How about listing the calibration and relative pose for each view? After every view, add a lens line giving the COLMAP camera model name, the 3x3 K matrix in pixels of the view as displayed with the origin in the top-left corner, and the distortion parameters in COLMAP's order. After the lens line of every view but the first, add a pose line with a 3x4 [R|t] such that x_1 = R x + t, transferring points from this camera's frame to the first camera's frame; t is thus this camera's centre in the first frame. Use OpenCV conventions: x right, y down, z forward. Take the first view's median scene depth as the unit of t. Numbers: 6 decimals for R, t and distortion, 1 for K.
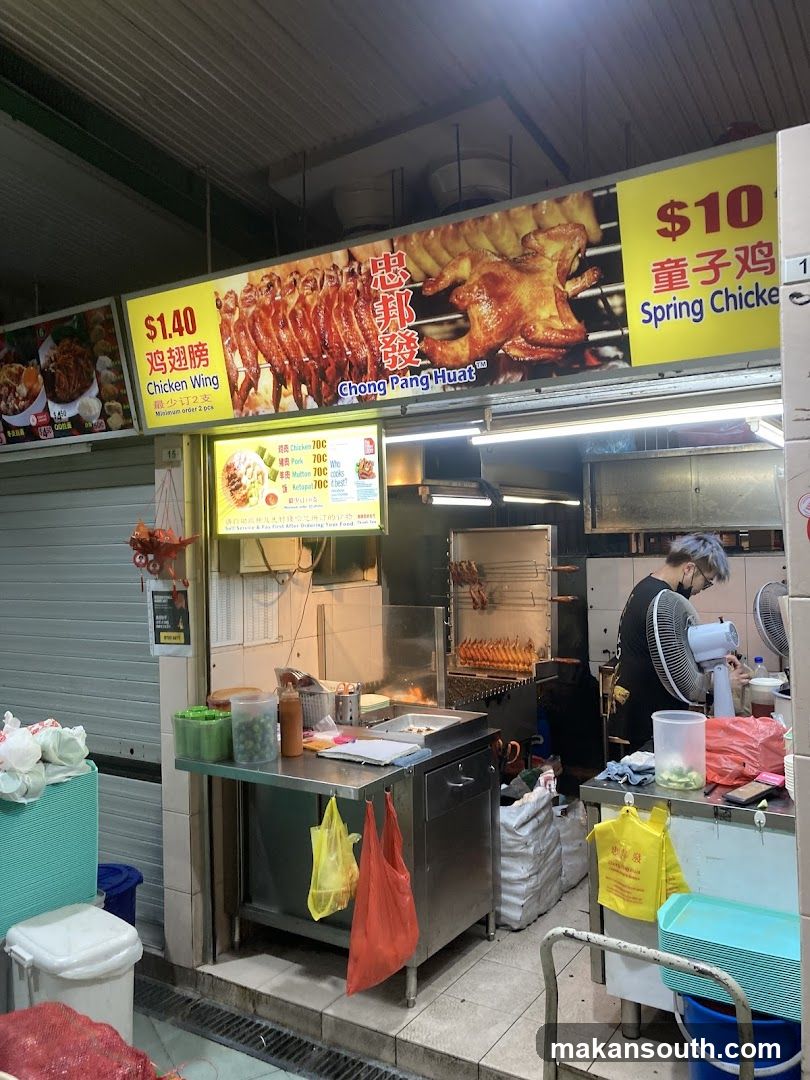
lens RADIAL K [[910.0, 0, 408.4], [0, 910.0, 538.8], [0, 0, 1]] dist [0.060127, -0.088266]
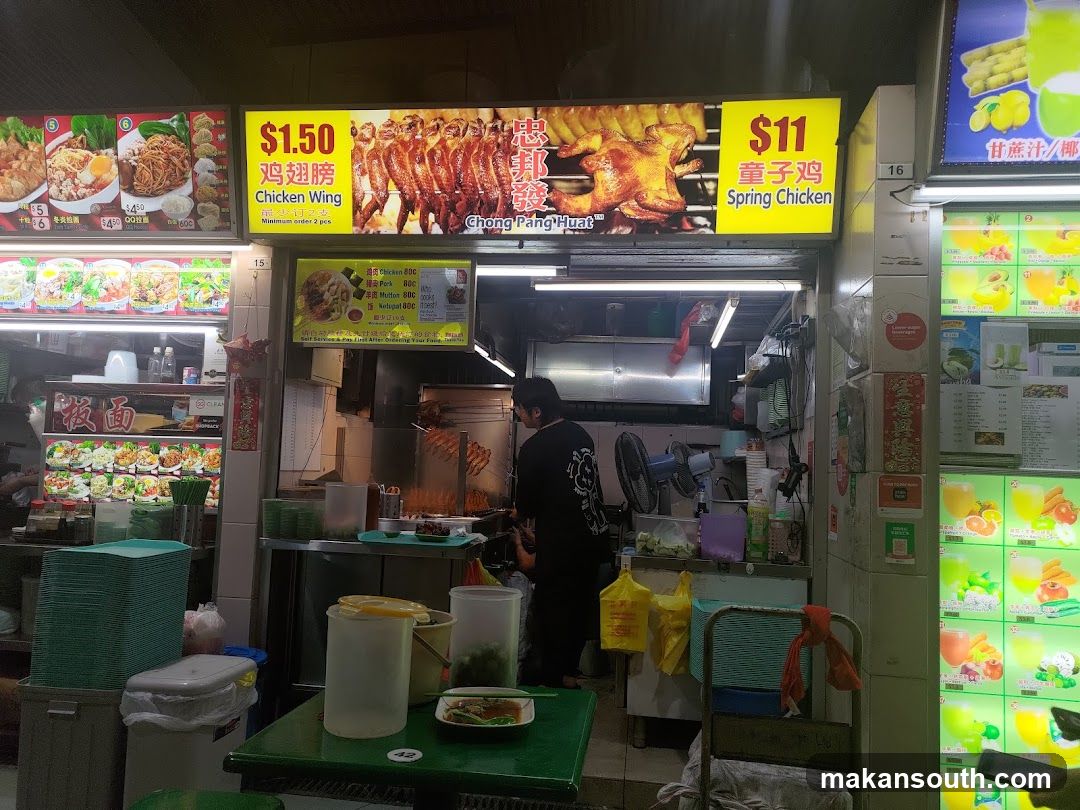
lens RADIAL K [[838.2, 0, 534.9], [0, 838.2, 419.0], [0, 0, 1]] dist [0.051720, 0.005326]
pose [[0.902977, 0.081590, 0.421871, -0.463544], [-0.058272, 0.995989, -0.067900, 0.175437], [-0.425719, 0.036729, 0.904110, -0.040685]]
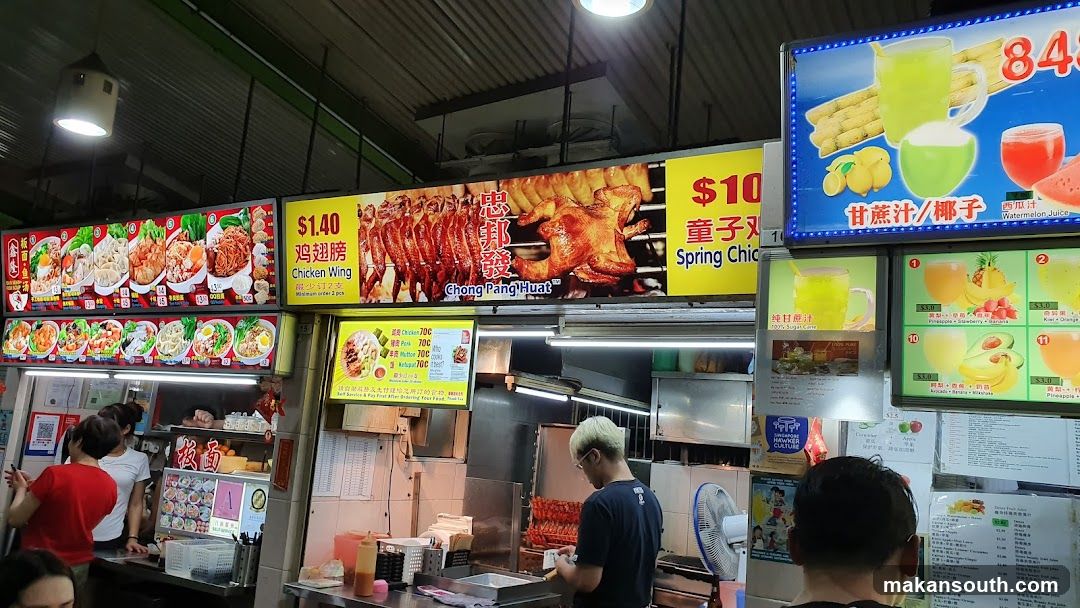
lens RADIAL K [[862.9, 0, 518.6], [0, 862.9, 319.1], [0, 0, 1]] dist [0.150624, -0.036697]
pose [[0.994104, 0.108330, -0.004687, 0.036248], [-0.107870, 0.983631, -0.144344, 0.041180], [-0.011027, 0.143998, 0.989516, -0.192226]]
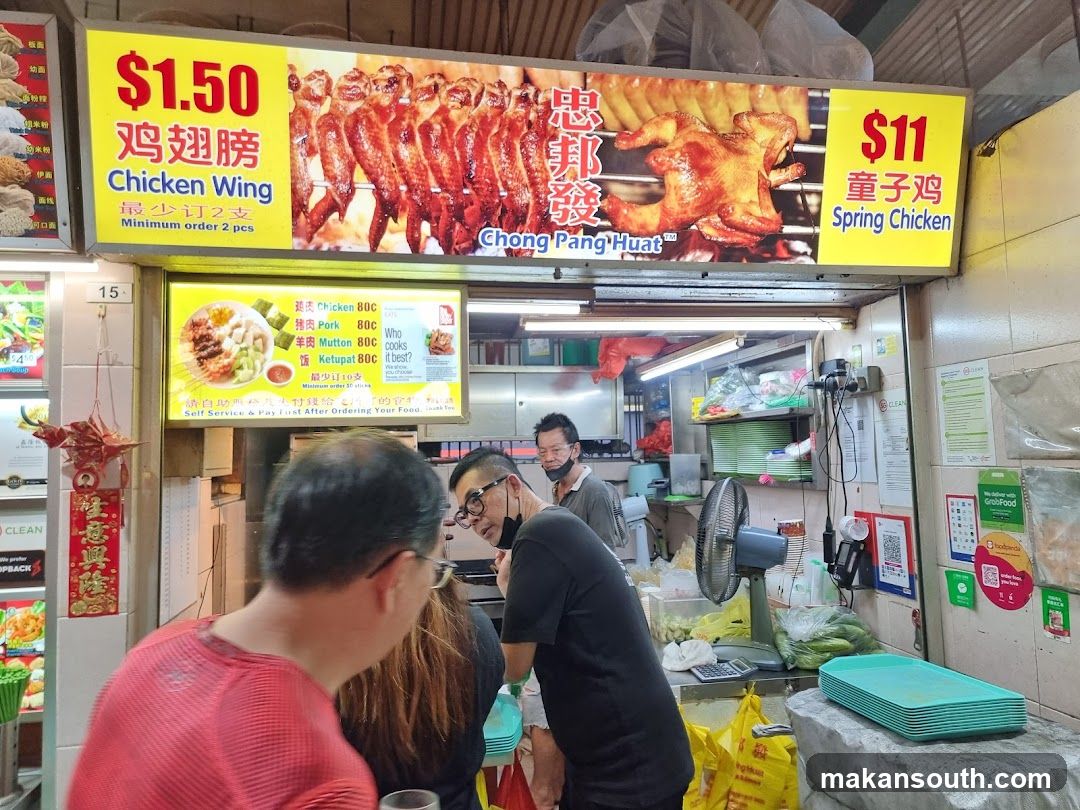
lens RADIAL K [[756.2, 0, 545.3], [0, 756.2, 400.0], [0, 0, 1]] dist [0.051949, -0.026277]
pose [[0.724297, 0.054897, 0.687300, -0.503372], [0.002836, 0.996580, -0.082589, 0.034862], [-0.689483, 0.061768, 0.721664, 0.512959]]
